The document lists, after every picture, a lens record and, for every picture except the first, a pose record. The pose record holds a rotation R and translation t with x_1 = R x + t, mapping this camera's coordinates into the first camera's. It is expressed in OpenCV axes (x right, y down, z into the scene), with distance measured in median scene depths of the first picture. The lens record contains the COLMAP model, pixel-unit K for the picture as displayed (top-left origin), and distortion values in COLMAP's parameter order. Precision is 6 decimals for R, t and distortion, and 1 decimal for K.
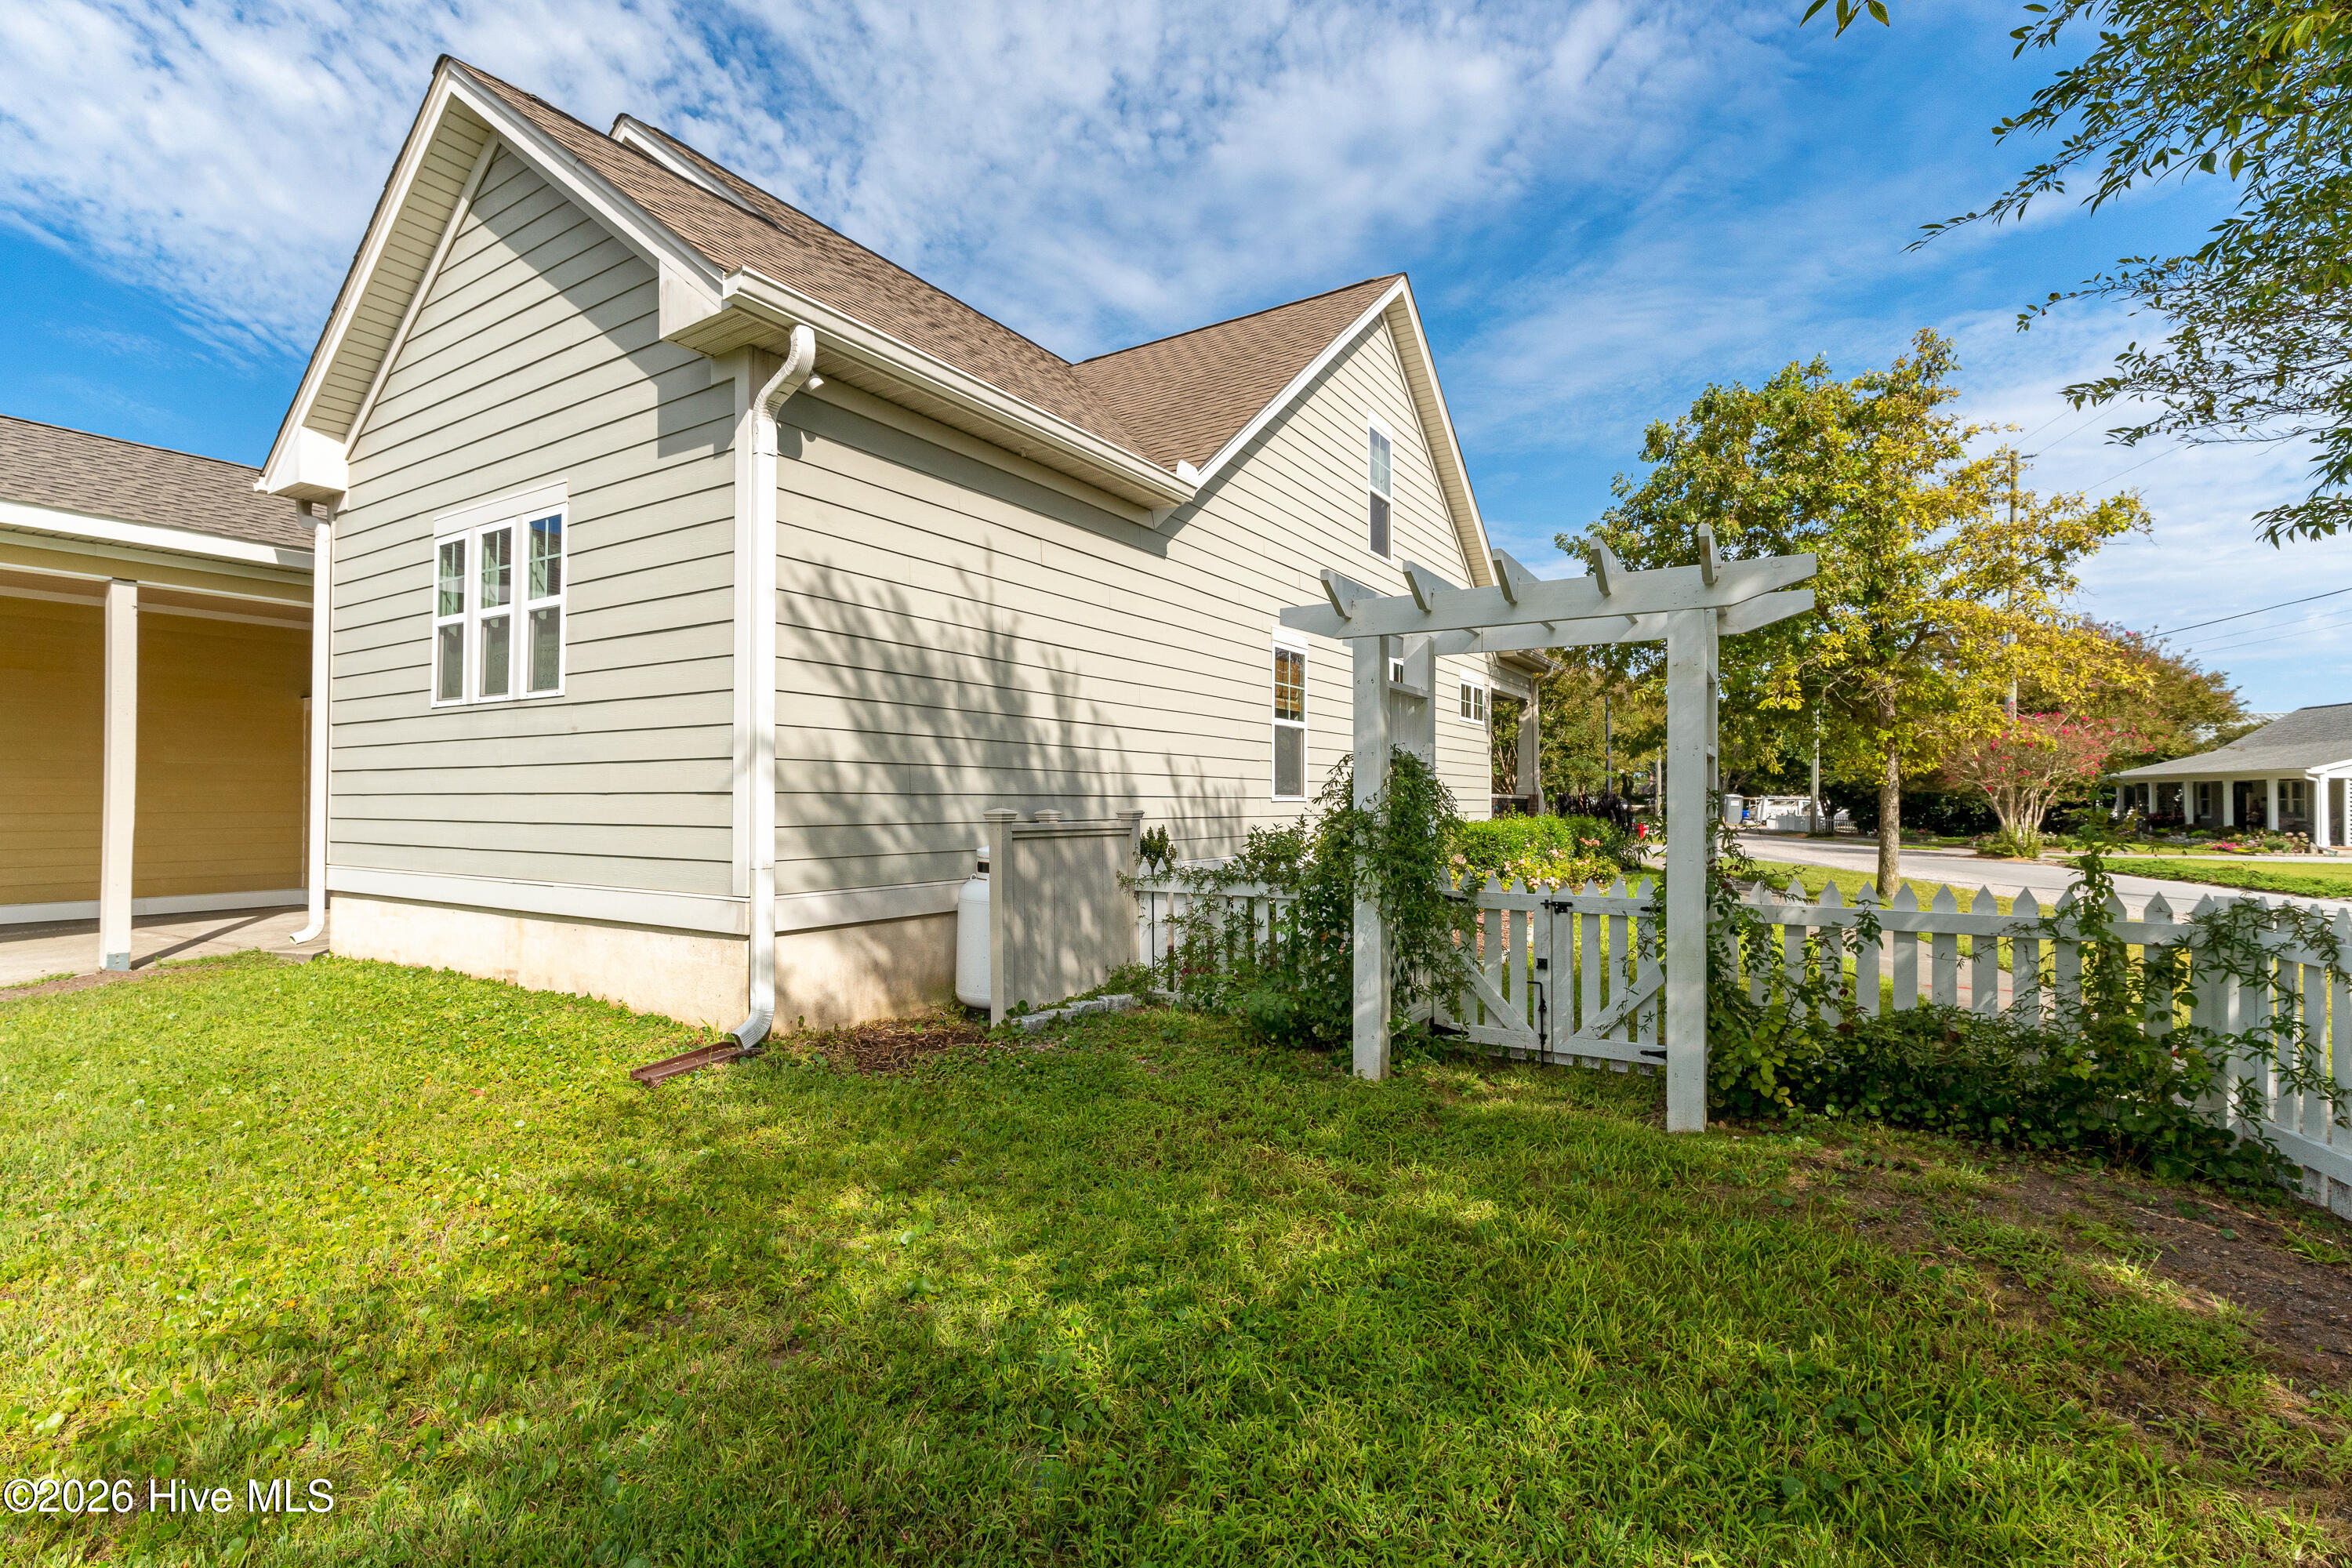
lens RADIAL K [[1094.9, 0, 1190.5], [0, 1094.9, 771.3], [0, 0, 1]] dist [-0.007462, -0.001356]
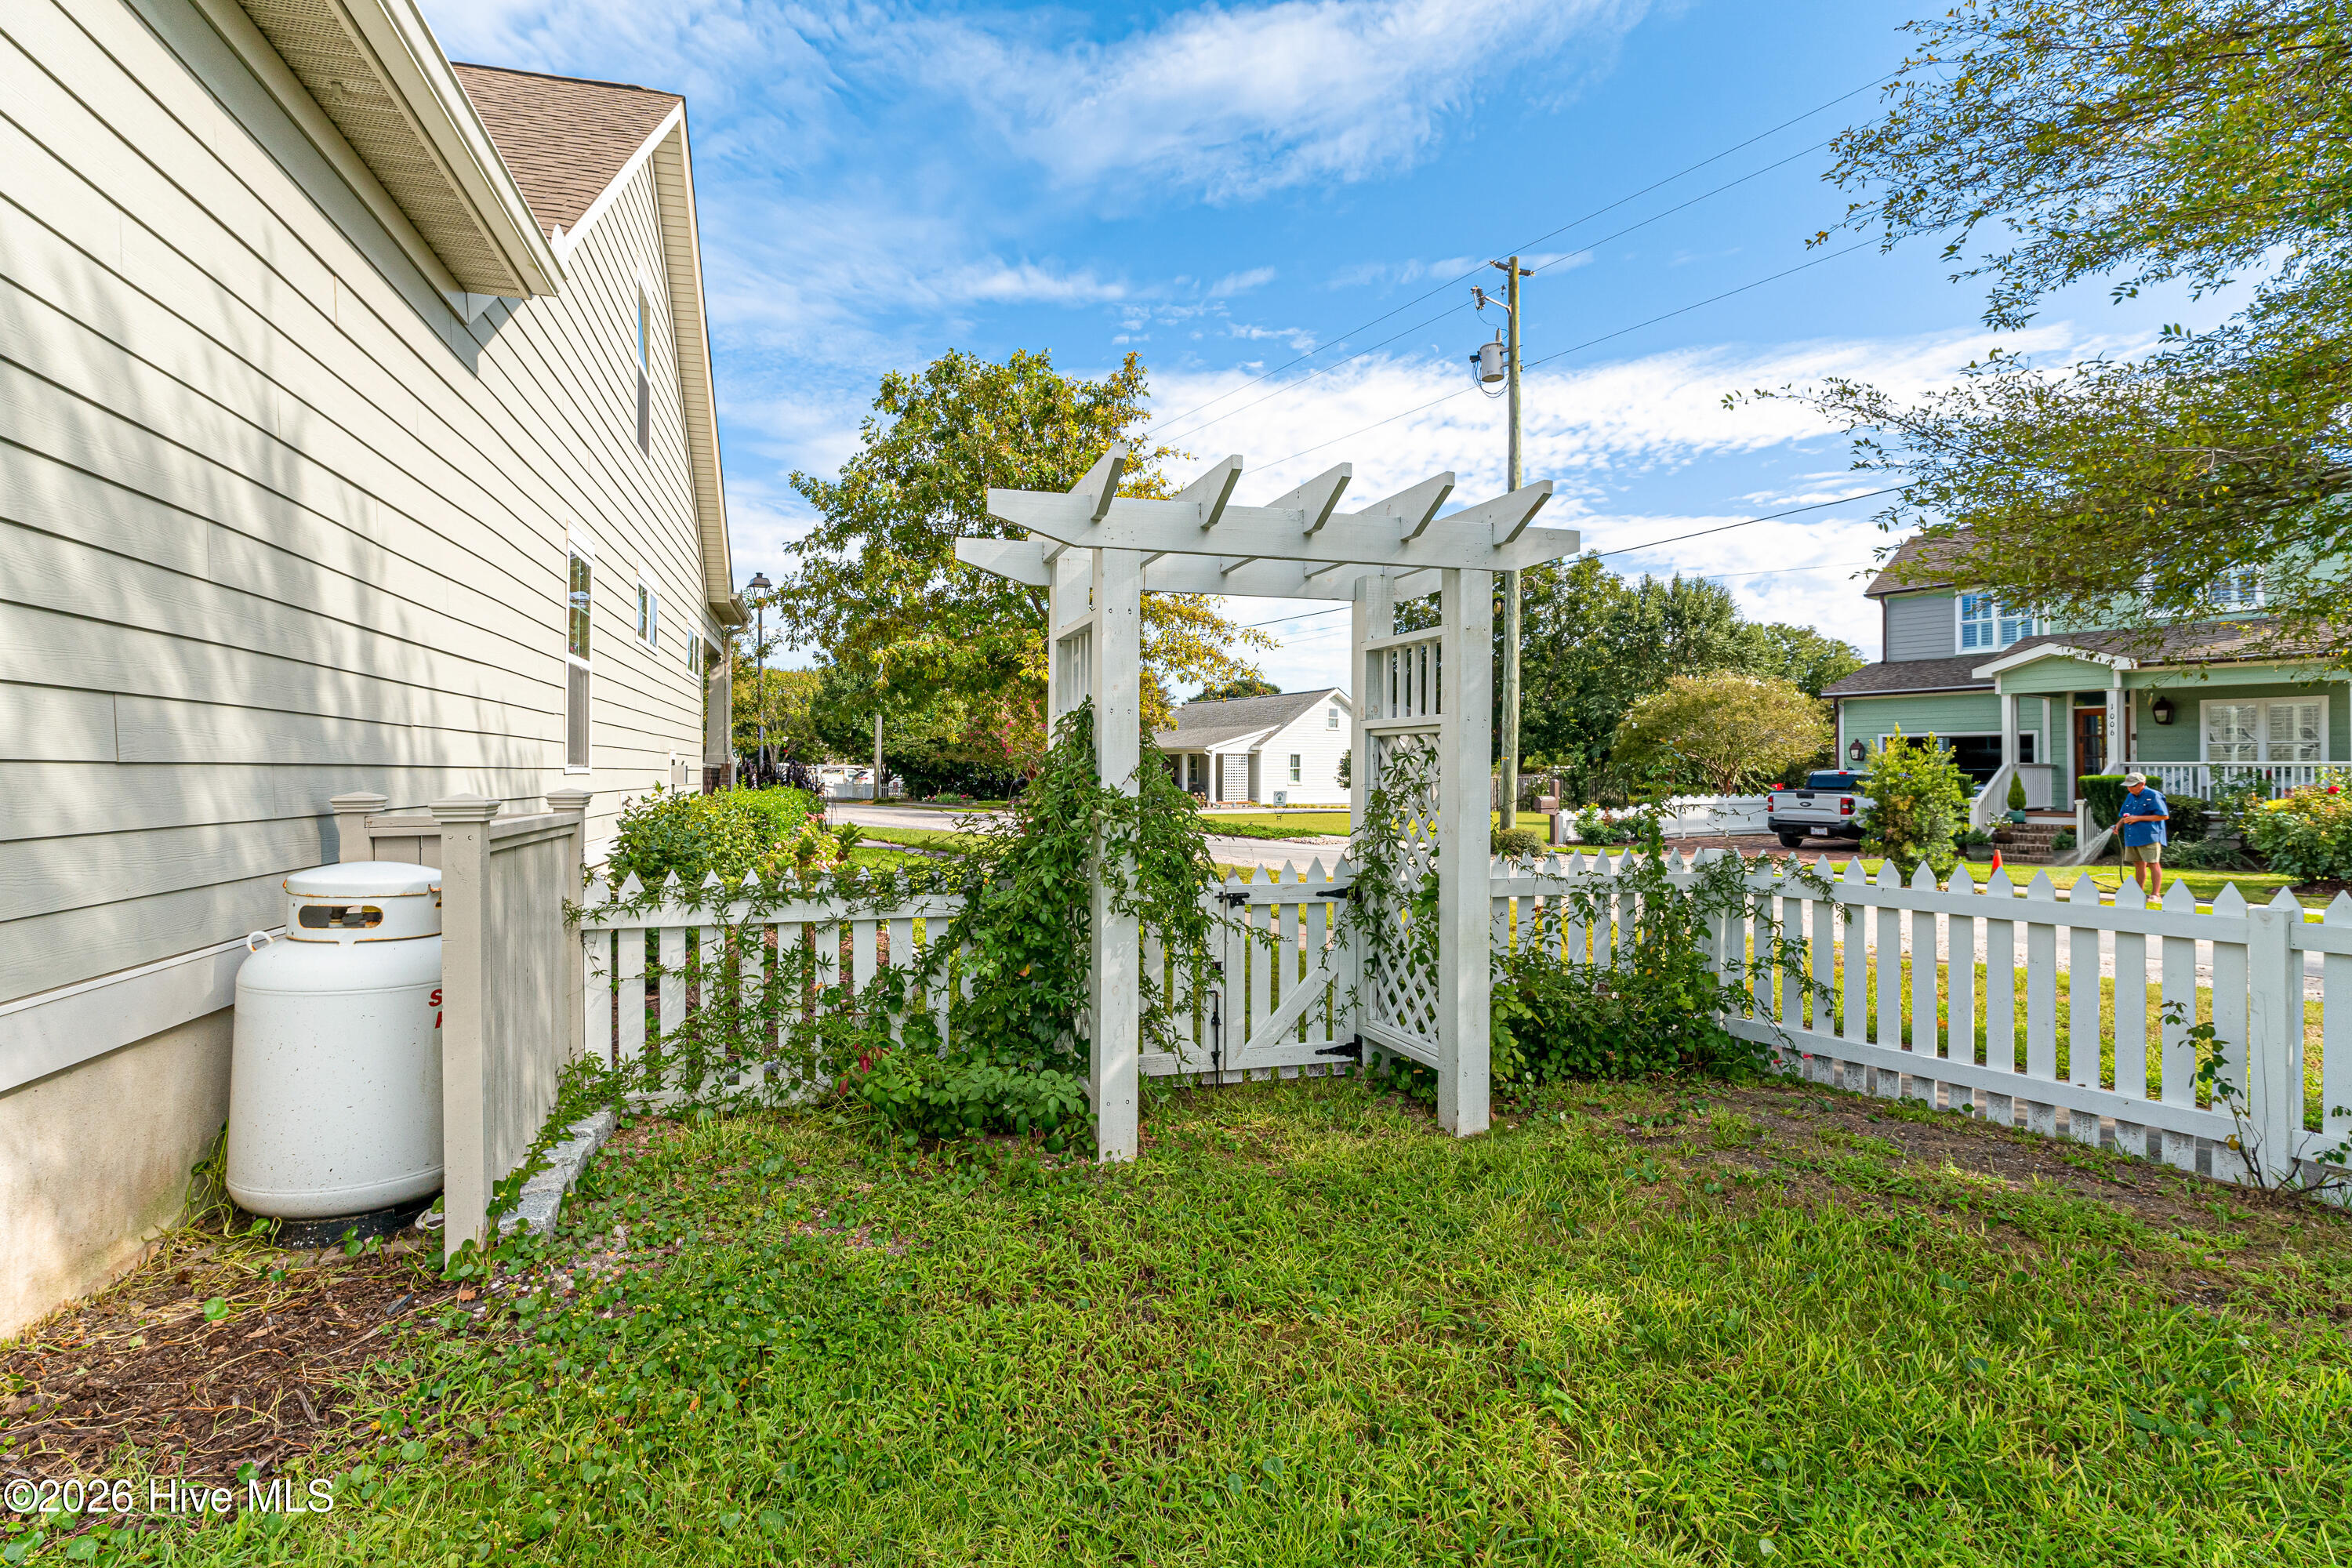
lens RADIAL K [[1094.9, 0, 1183.1], [0, 1094.9, 767.8], [0, 0, 1]] dist [-0.007462, -0.001356]
pose [[0.668800, 0.004231, 0.743430, -0.266492], [-0.024541, 0.999564, 0.016389, 0.004942], [-0.743037, -0.029206, 0.668613, 0.368995]]
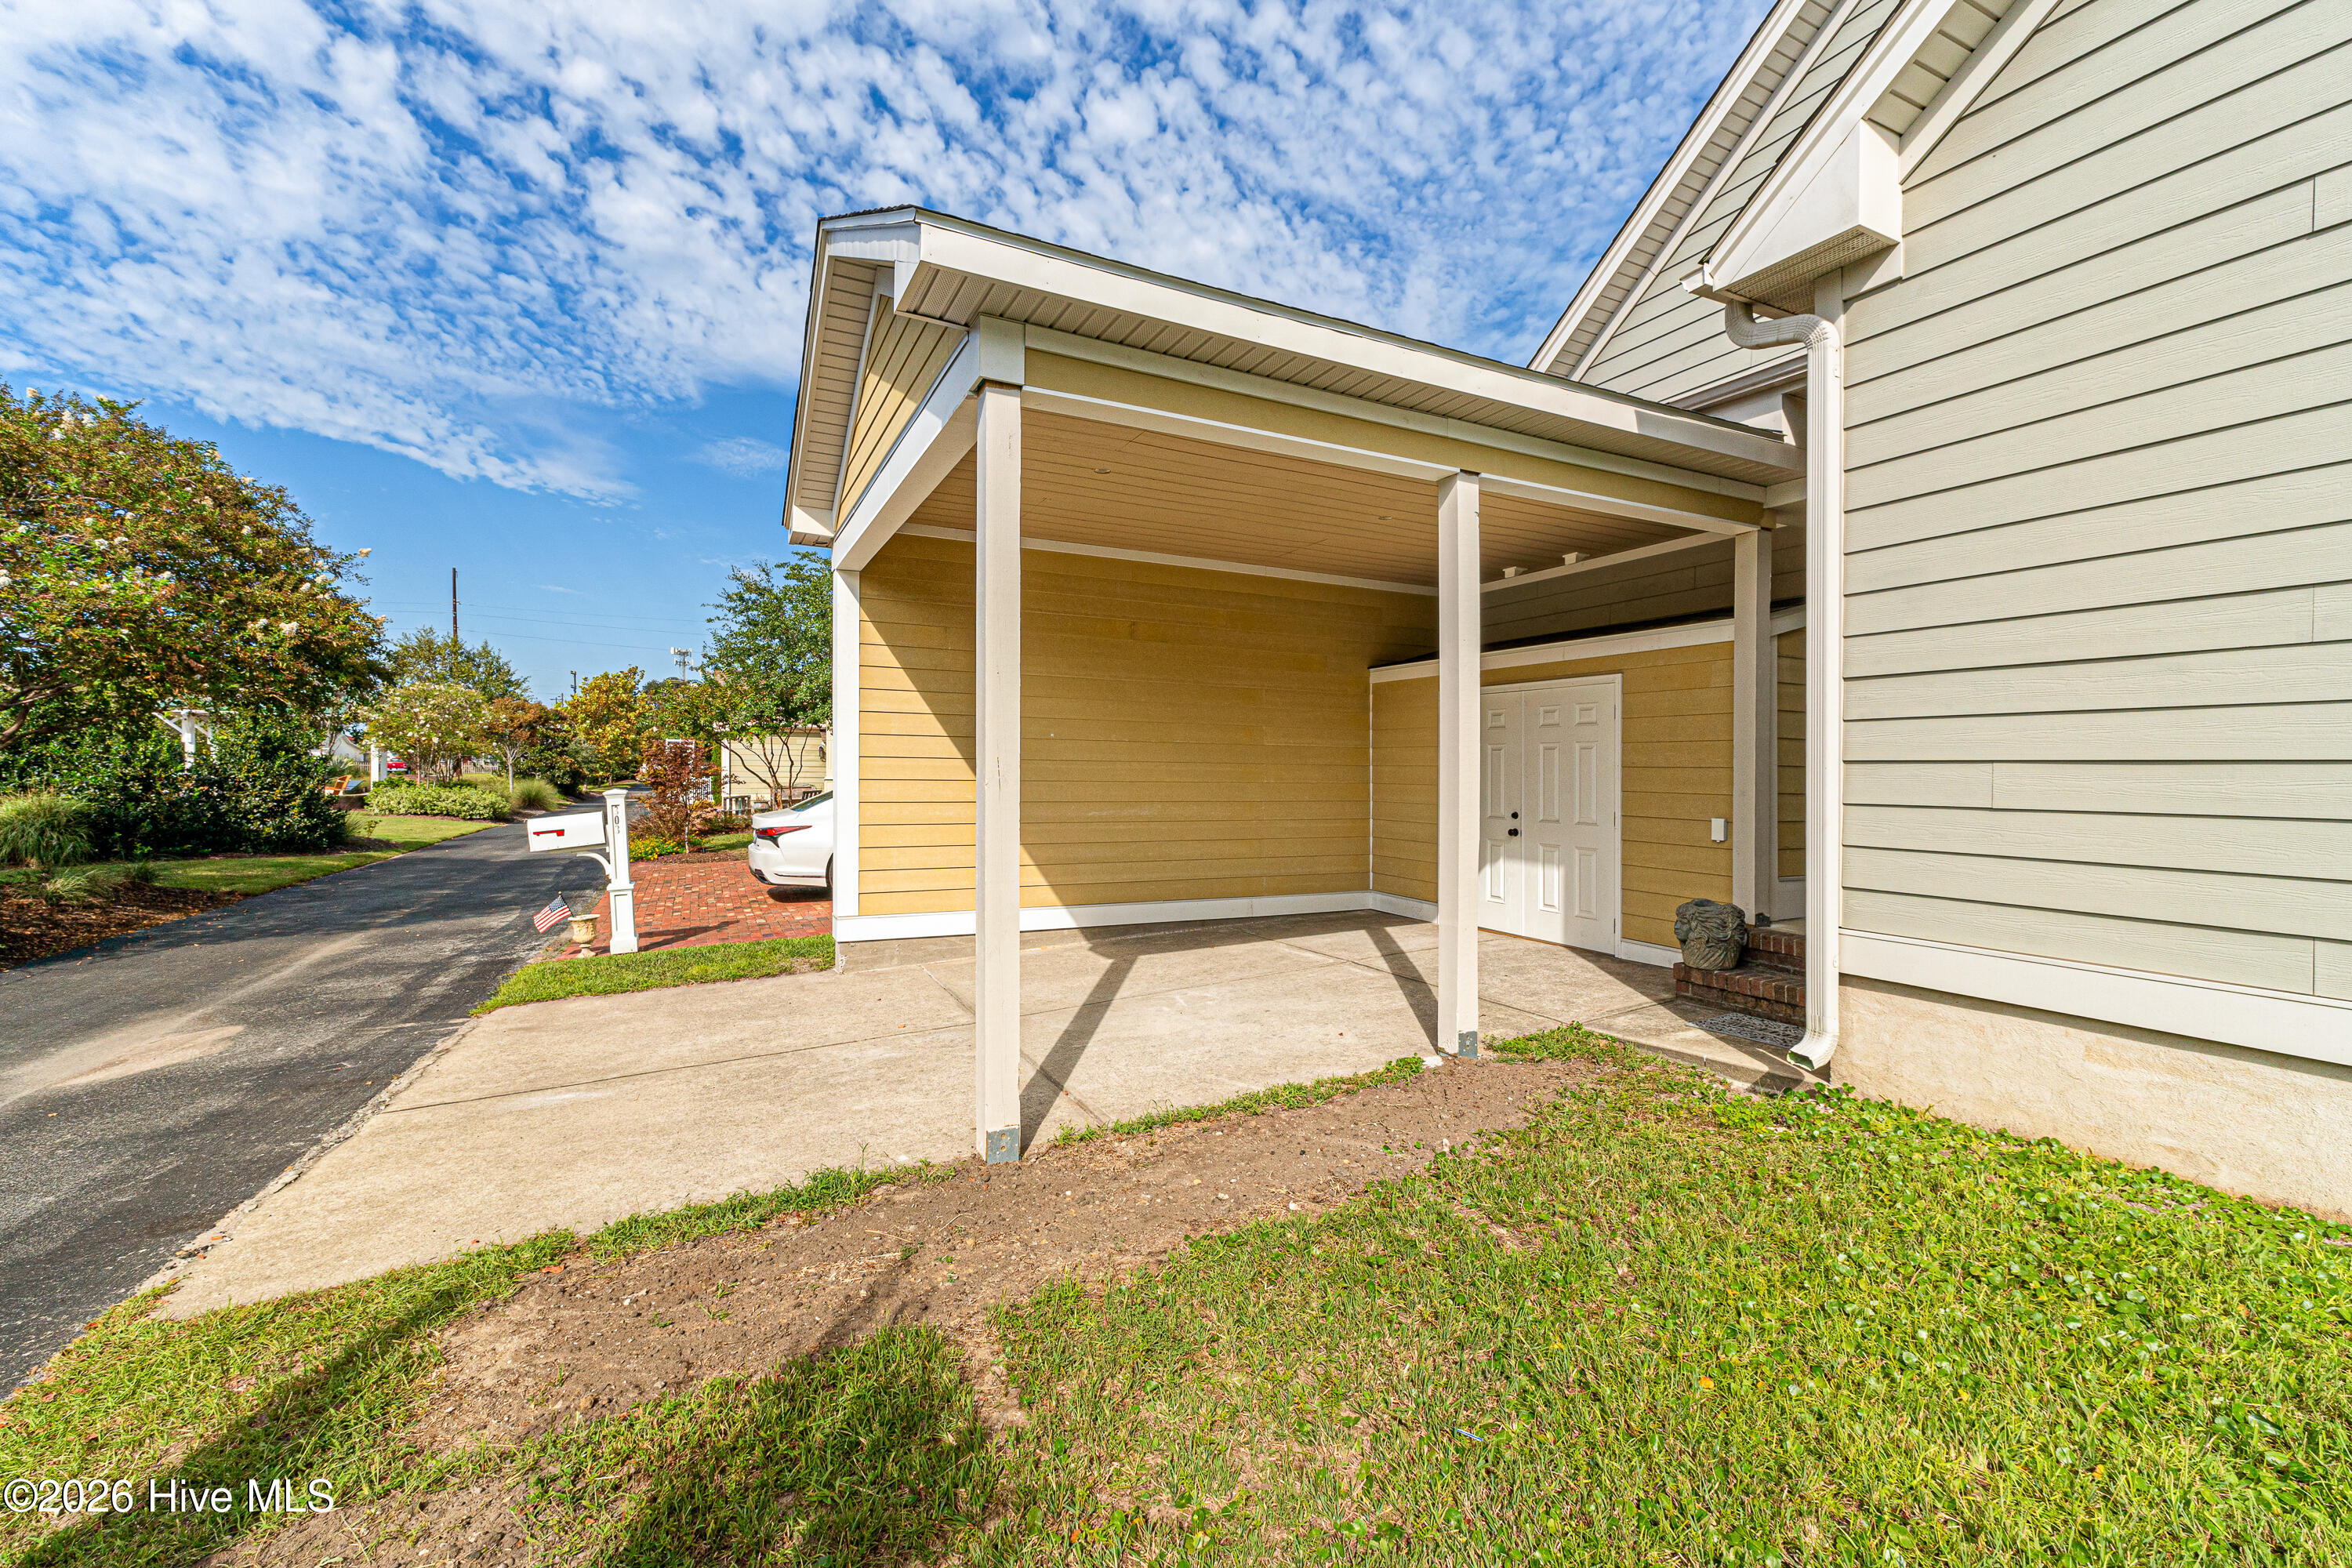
lens RADIAL K [[984.3, 0, 1182.9], [0, 984.3, 768.7], [0, 0, 1]] dist [-0.001214, 0.002049]
pose [[0.853038, 0.009820, -0.521757, -0.940587], [0.001963, 0.999755, 0.022026, -0.006652], [0.521845, -0.019813, 0.852810, 0.442277]]
